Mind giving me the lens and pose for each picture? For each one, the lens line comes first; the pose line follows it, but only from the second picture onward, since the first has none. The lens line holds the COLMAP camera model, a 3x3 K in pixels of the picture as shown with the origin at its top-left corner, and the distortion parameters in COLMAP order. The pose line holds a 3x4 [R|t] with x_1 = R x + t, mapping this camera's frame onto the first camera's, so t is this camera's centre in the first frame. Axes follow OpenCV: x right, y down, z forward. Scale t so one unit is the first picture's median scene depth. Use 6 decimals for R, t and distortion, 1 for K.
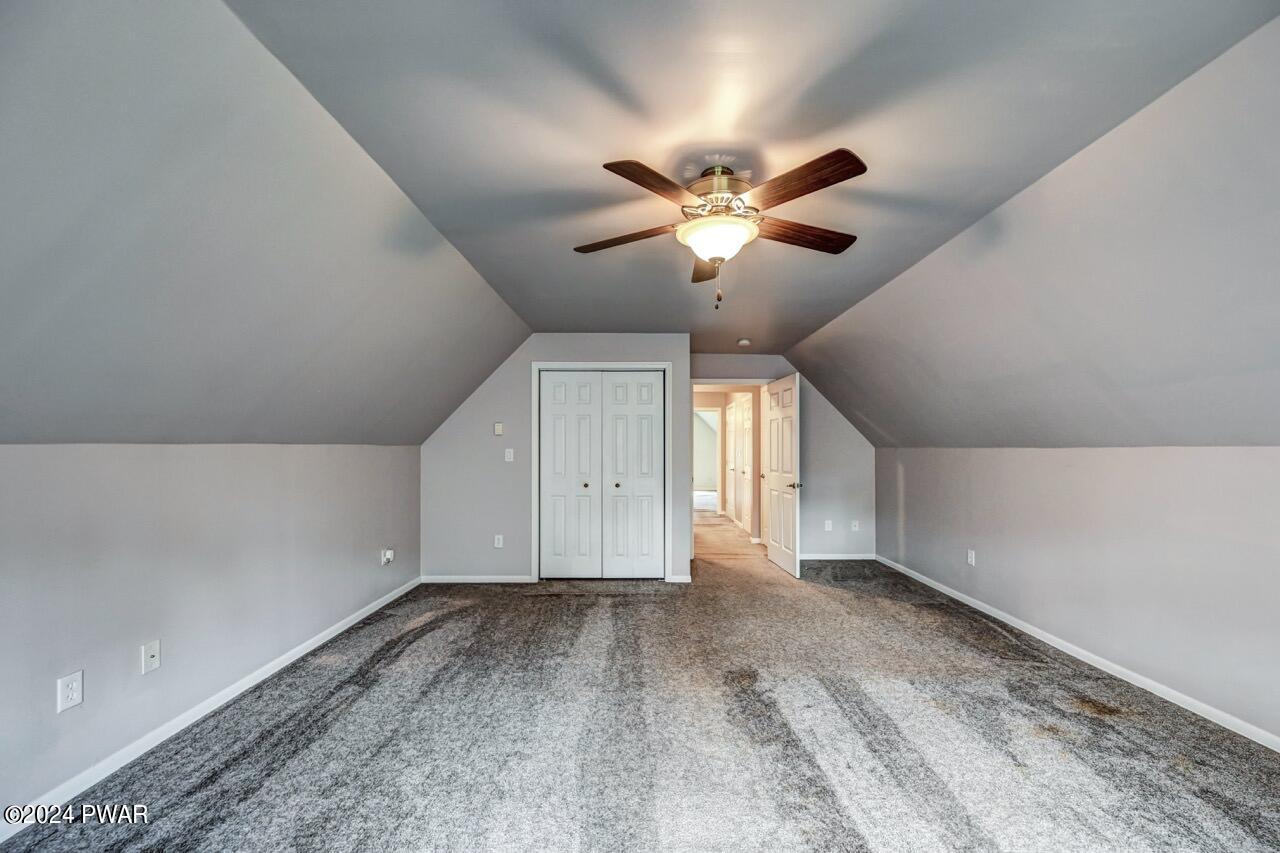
lens RADIAL K [[513.3, 0, 639.4], [0, 513.3, 436.3], [0, 0, 1]] dist [0.001742, -0.000173]
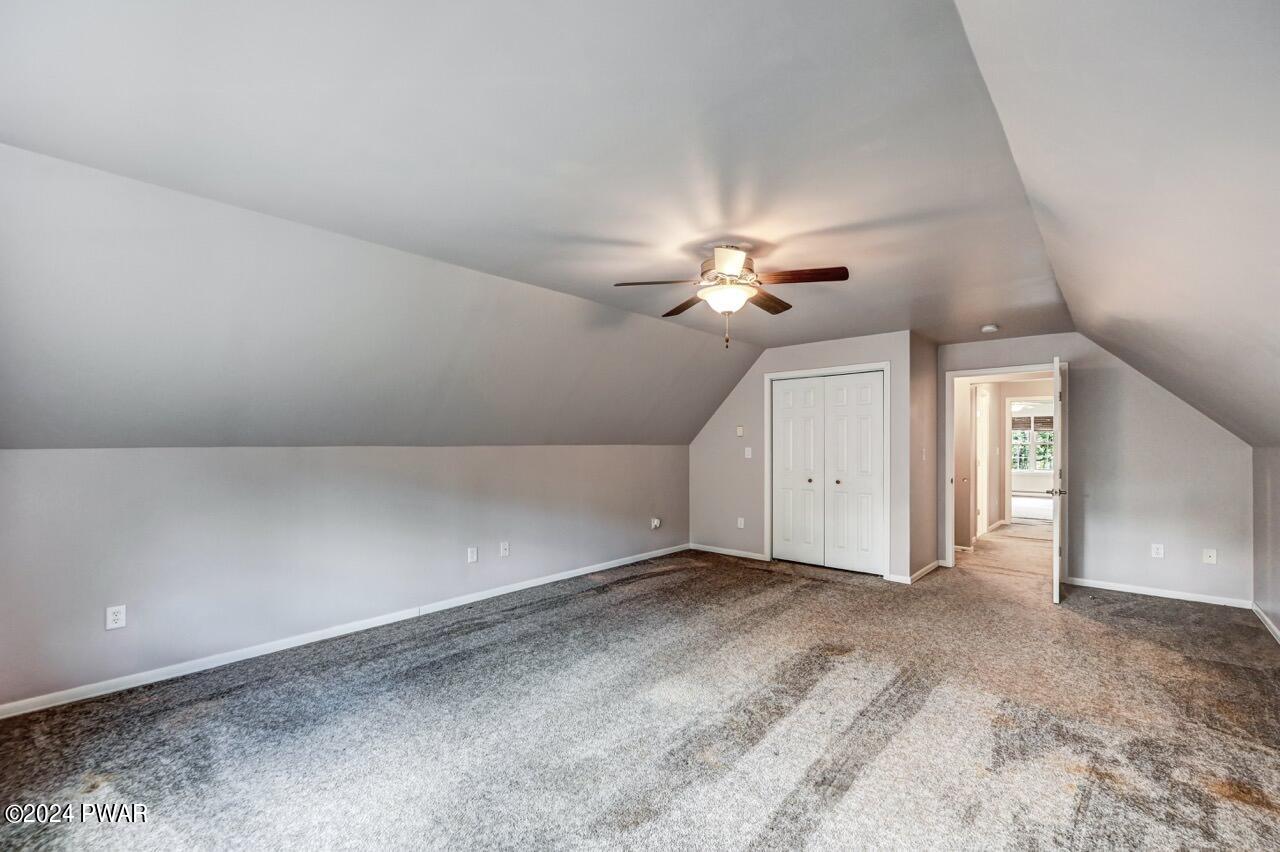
lens RADIAL K [[519.9, 0, 640.0], [0, 519.9, 433.9], [0, 0, 1]] dist [0.001201, 0.000899]
pose [[0.743998, -0.014521, -0.668024, 0.505880], [0.016408, 0.999859, -0.003459, -0.009970], [0.667980, -0.008387, 0.744132, -0.108851]]
